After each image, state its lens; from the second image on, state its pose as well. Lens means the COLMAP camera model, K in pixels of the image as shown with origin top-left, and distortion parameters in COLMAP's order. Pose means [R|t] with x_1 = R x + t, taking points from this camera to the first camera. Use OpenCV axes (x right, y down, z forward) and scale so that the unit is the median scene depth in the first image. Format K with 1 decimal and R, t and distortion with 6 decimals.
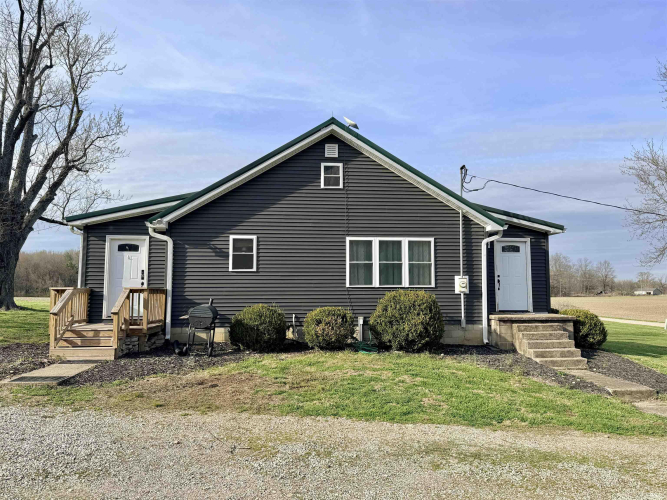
lens RADIAL K [[501.9, 0, 333.5], [0, 501.9, 250.0], [0, 0, 1]] dist [0.011376, 0.002799]
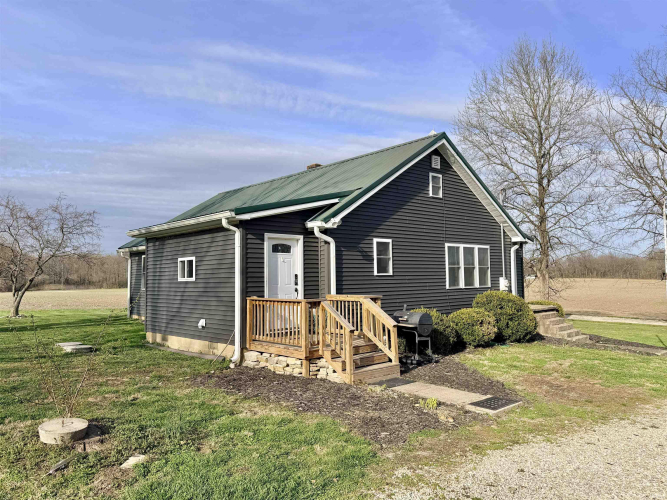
lens RADIAL K [[501.9, 0, 333.5], [0, 501.9, 250.0], [0, 0, 1]] dist [0.011376, 0.002799]
pose [[0.812760, 0.023105, 0.582140, -0.819526], [-0.037395, 0.999222, 0.012549, -0.015485], [-0.581397, -0.031969, 0.812991, 0.252611]]
